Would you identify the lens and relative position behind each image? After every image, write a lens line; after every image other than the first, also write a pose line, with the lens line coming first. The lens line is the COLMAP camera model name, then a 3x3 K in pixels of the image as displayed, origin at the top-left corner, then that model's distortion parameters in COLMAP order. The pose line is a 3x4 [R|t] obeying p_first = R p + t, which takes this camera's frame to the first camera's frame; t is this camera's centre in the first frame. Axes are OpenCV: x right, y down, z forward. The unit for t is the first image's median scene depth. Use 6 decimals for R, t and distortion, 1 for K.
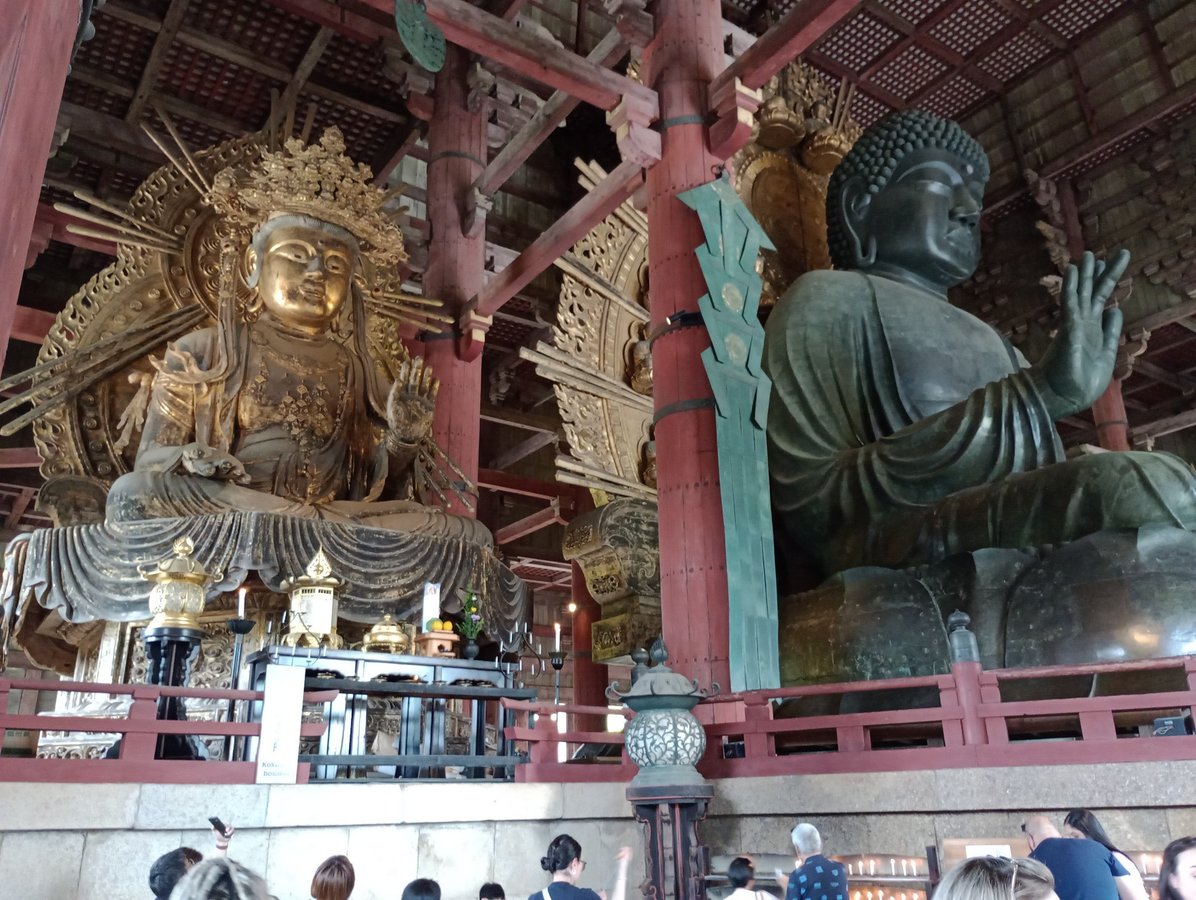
lens RADIAL K [[969.9, 0, 590.3], [0, 969.9, 454.7], [0, 0, 1]] dist [0.057642, -0.066489]
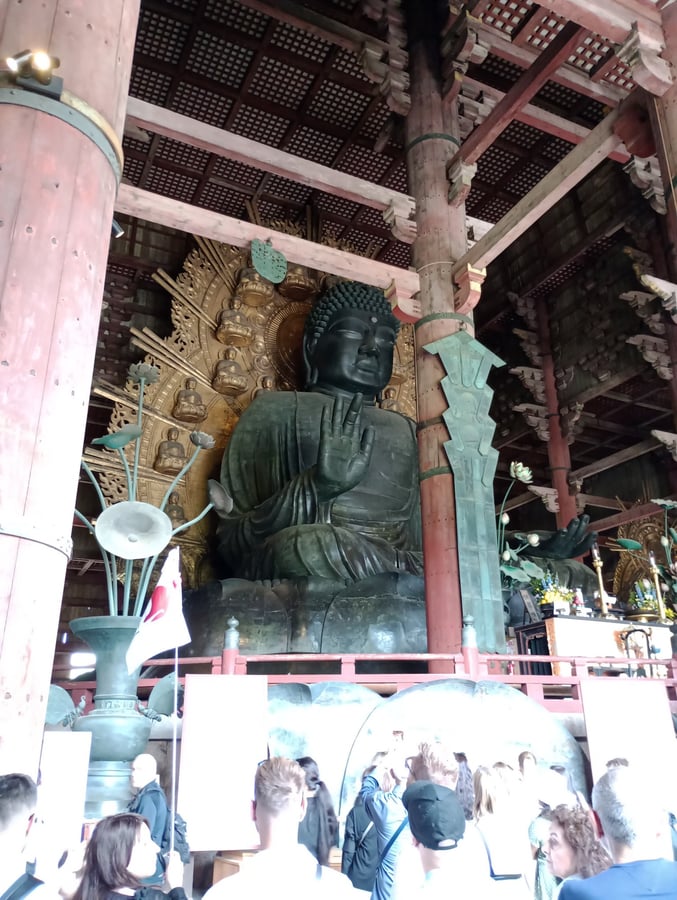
lens RADIAL K [[729.8, 0, 338.5], [0, 729.8, 450.0], [0, 0, 1]] dist [0.057642, -0.066489]
pose [[0.989511, -0.041237, -0.138445, 0.470111], [0.038223, 0.998972, -0.024358, -0.059614], [0.139307, 0.018811, 0.990071, -0.135832]]
